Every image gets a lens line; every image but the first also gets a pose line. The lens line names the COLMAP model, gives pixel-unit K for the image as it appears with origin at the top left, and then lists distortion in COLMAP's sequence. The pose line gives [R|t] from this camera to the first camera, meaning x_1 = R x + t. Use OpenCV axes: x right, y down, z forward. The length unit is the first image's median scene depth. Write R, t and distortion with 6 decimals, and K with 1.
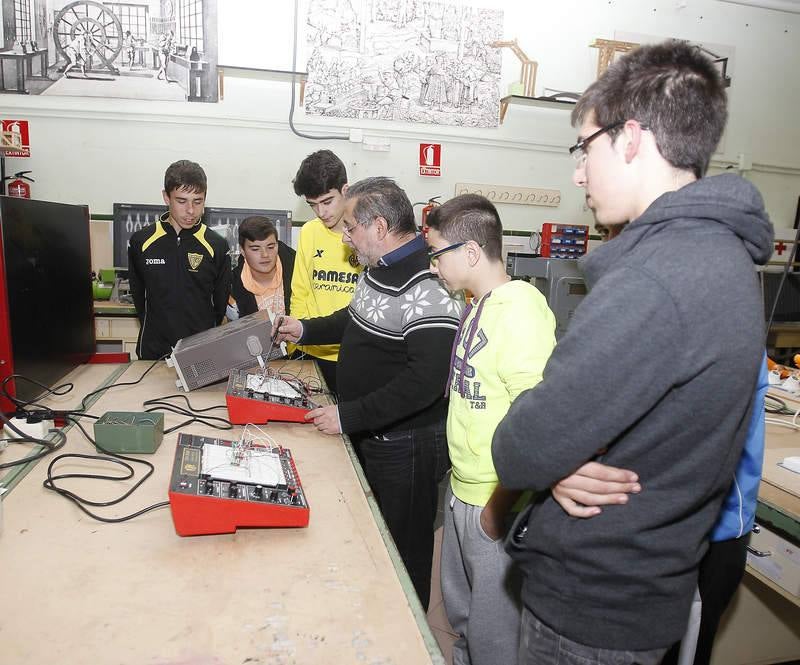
lens RADIAL K [[642.9, 0, 400.0], [0, 642.9, 332.5], [0, 0, 1]] dist [-0.073009, 0.073382]
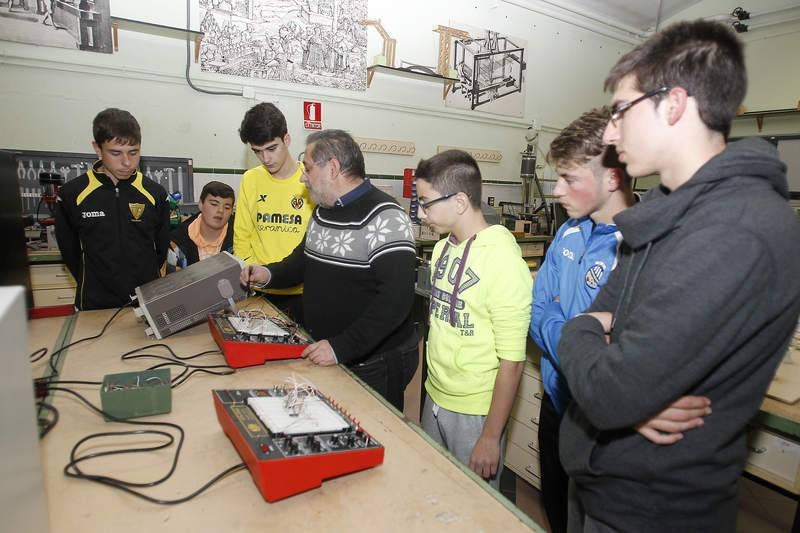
lens RADIAL K [[481.1, 0, 400.0], [0, 481.1, 266.5], [0, 0, 1]] dist [-0.064436, 0.040864]
pose [[0.943402, -0.064761, 0.325268, -0.114121], [0.052404, 0.997537, 0.046617, -0.023790], [-0.327485, -0.026933, 0.944472, 0.104620]]
